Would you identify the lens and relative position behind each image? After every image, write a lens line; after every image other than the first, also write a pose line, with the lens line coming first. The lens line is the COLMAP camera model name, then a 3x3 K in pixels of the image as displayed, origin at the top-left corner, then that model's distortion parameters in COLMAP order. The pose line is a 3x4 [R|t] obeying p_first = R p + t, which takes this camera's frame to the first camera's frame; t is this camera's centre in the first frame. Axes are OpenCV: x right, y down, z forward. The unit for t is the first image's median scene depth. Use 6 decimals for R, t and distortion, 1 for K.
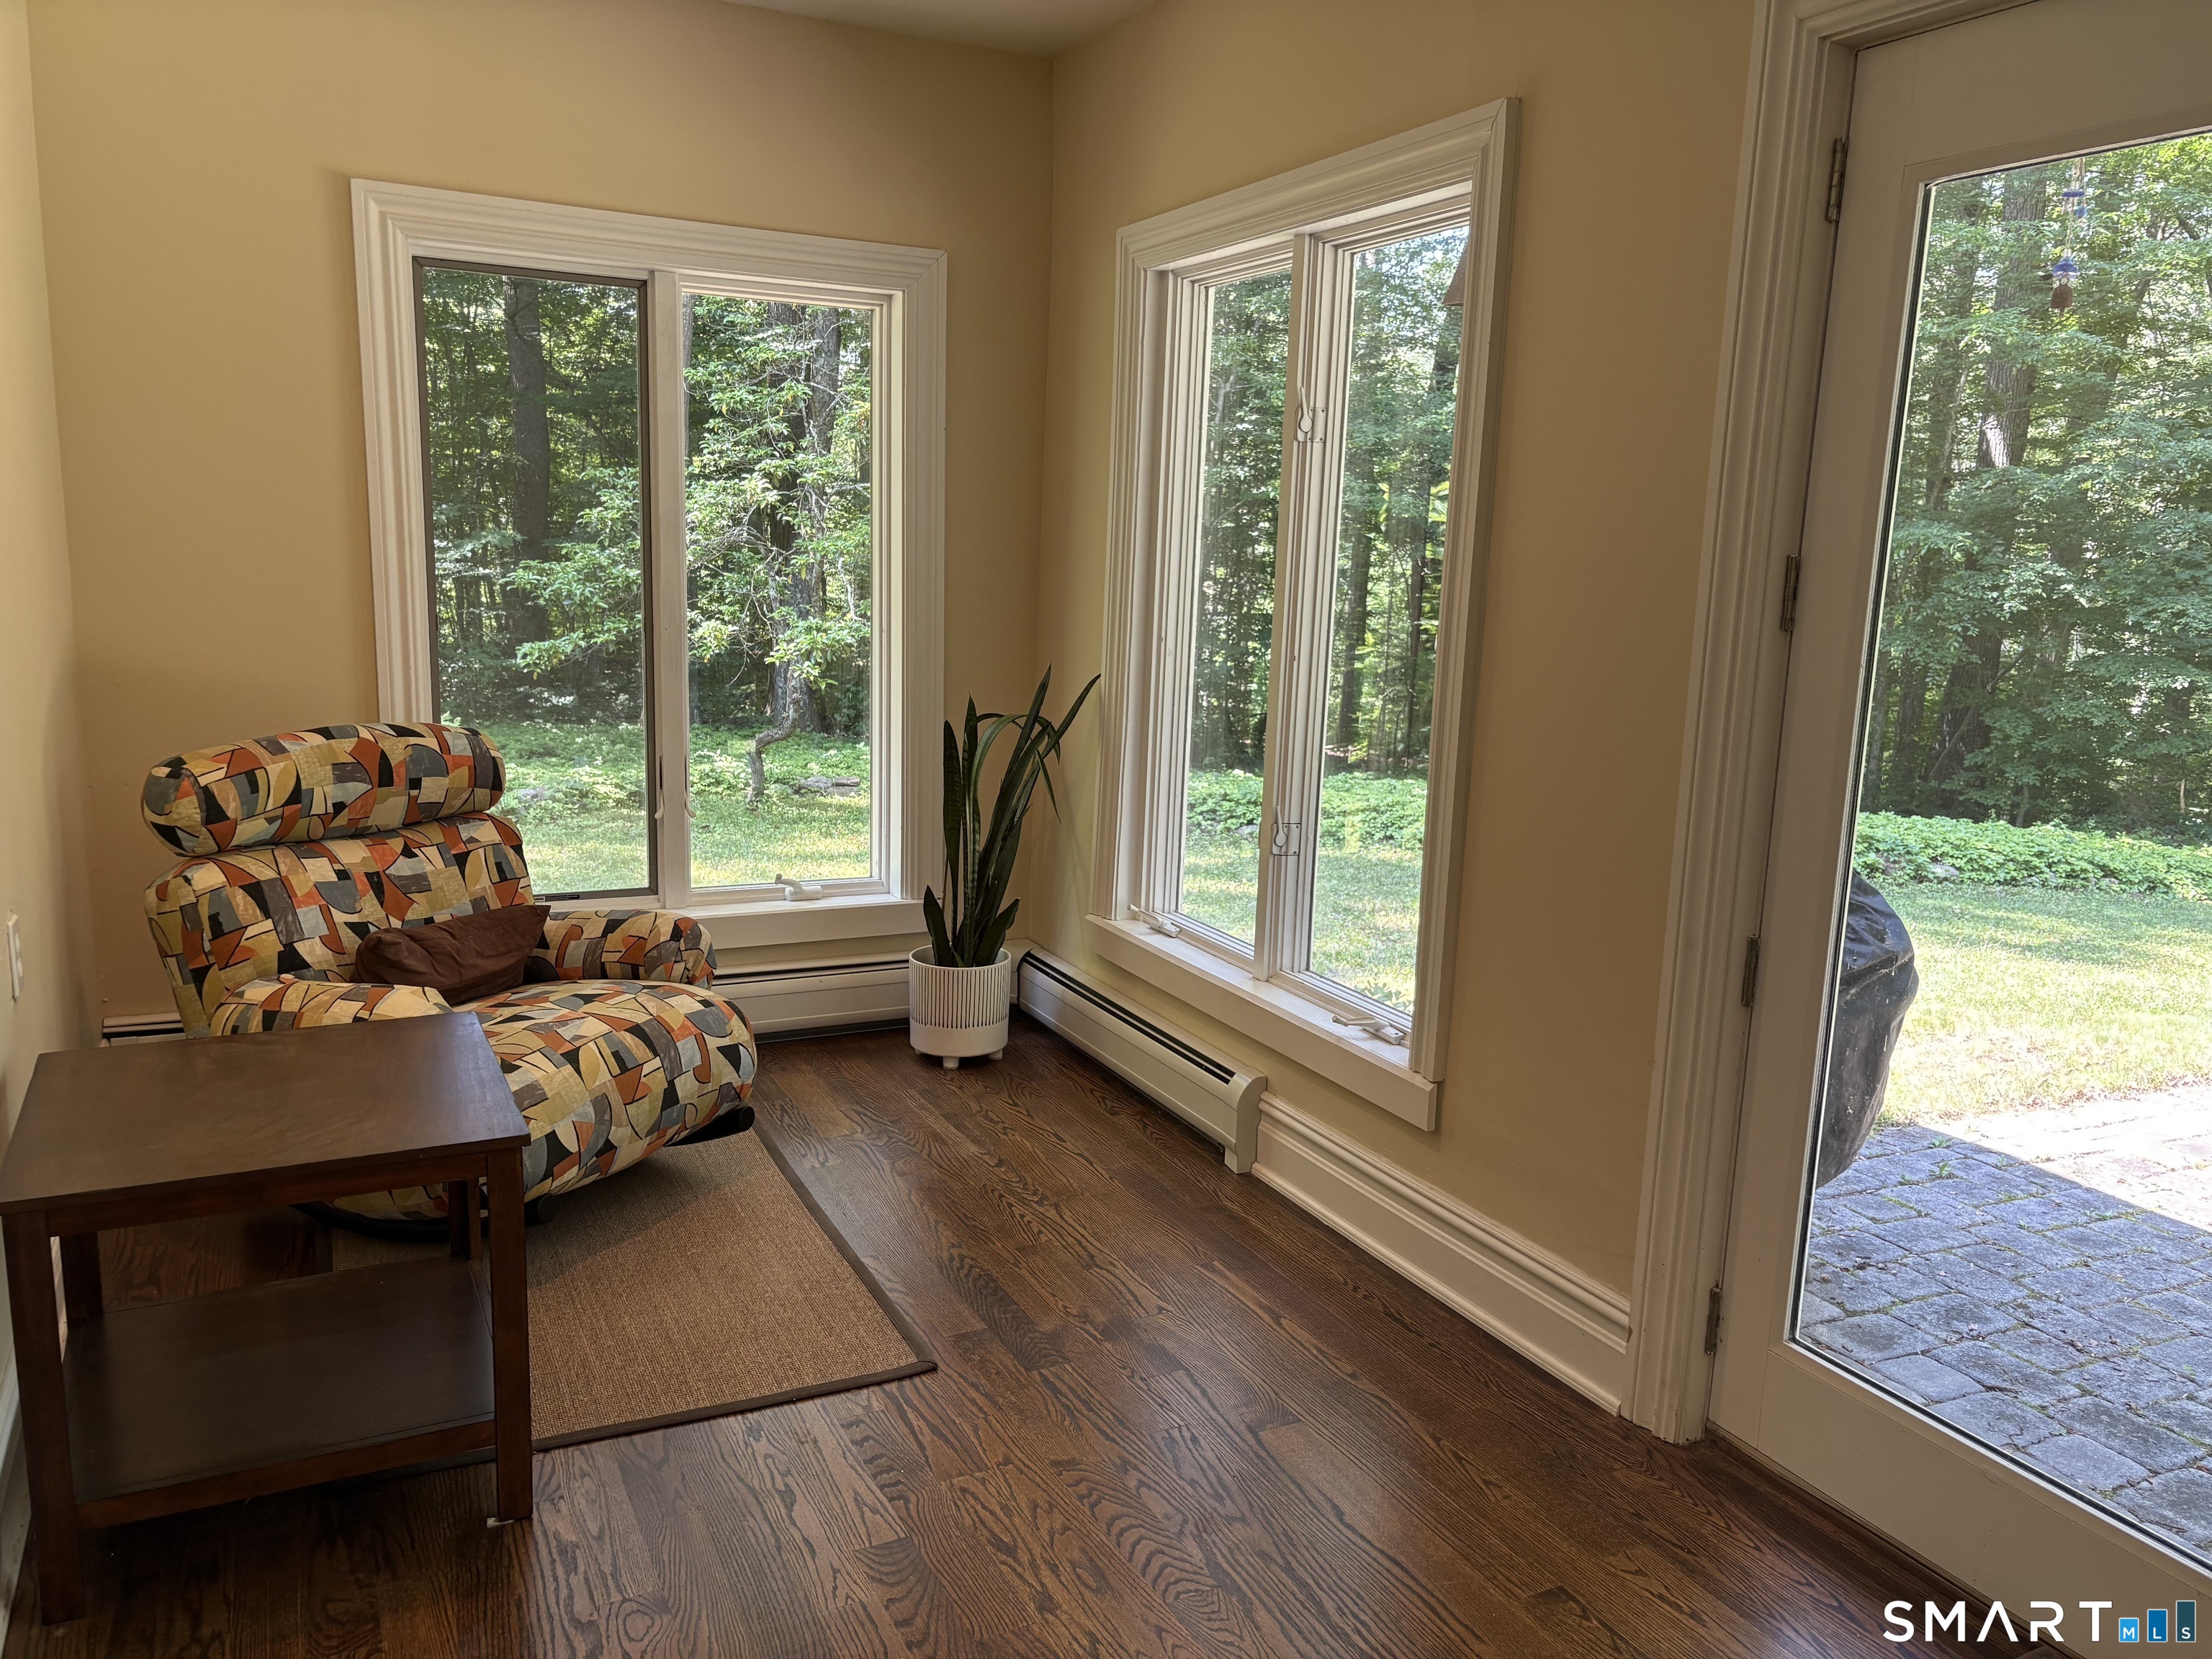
lens RADIAL K [[1669.1, 0, 1106.5], [0, 1669.1, 832.9], [0, 0, 1]] dist [0.034518, -0.034091]
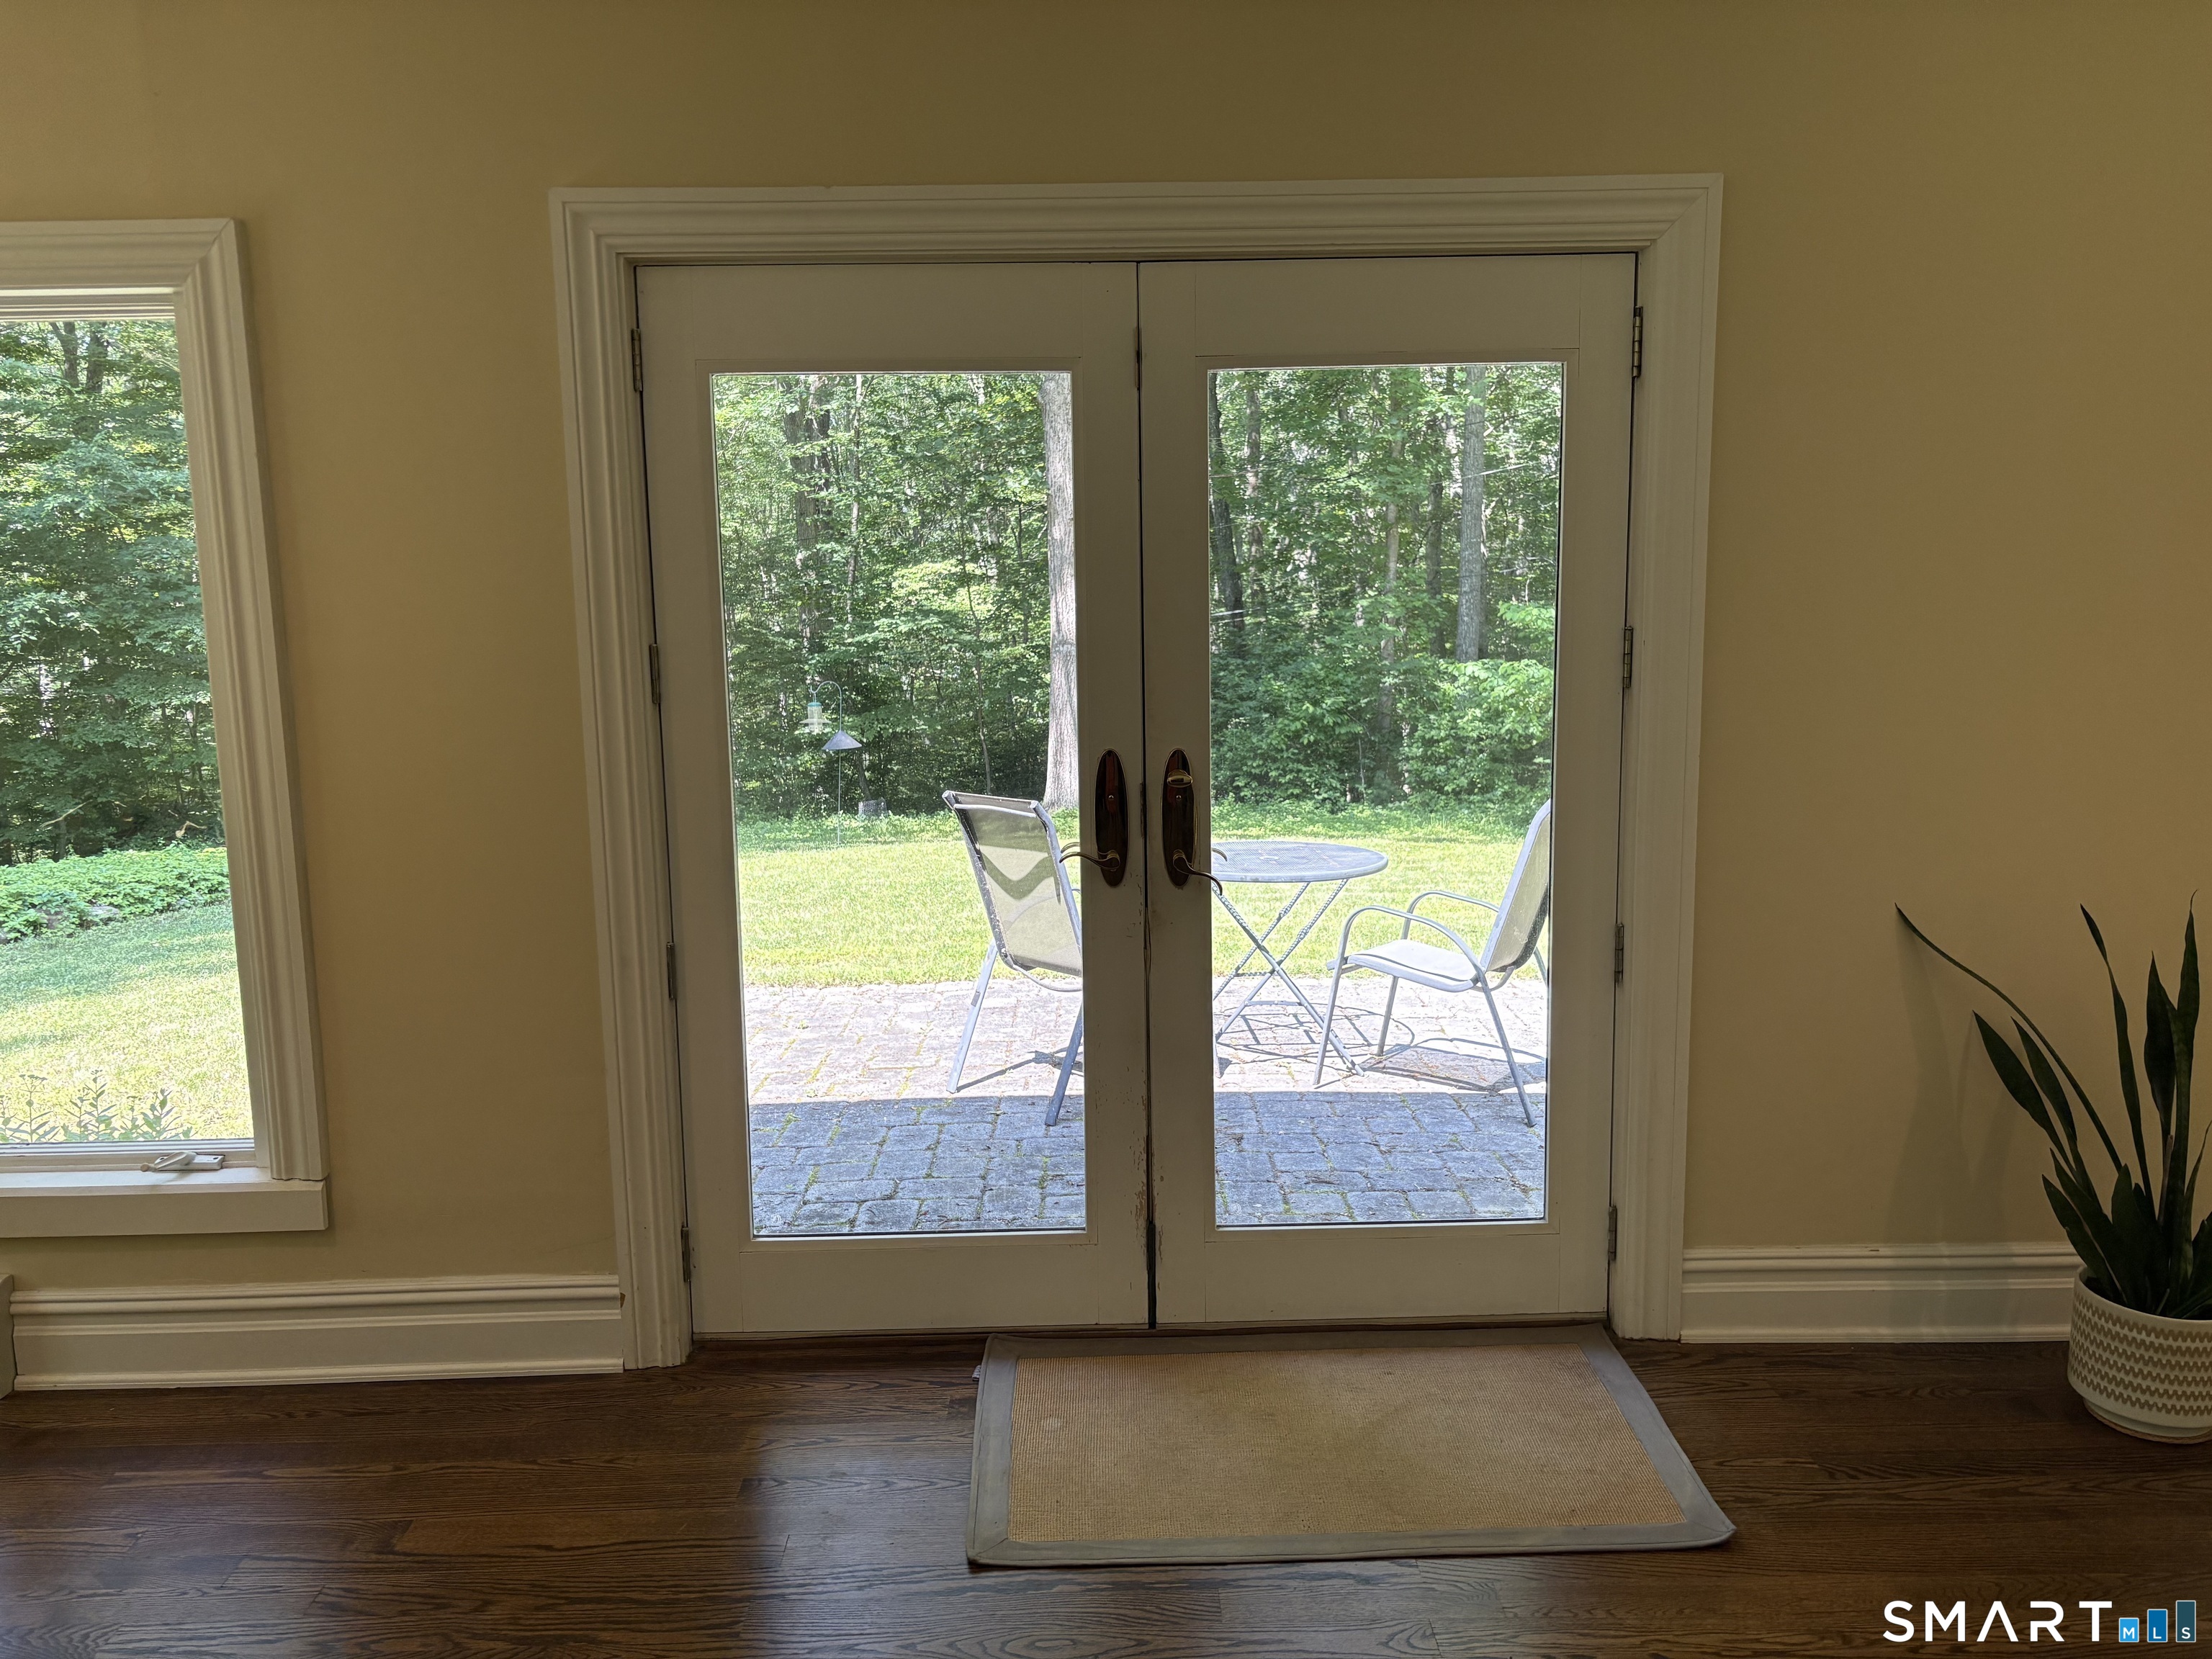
lens RADIAL K [[1669.1, 0, 1124.5], [0, 1669.1, 813.6], [0, 0, 1]] dist [0.034518, -0.034091]
pose [[0.416999, -0.165981, 0.893623, -0.444695], [0.181967, 0.978525, 0.096838, -0.072467], [-0.890505, 0.122229, 0.438247, 0.096782]]
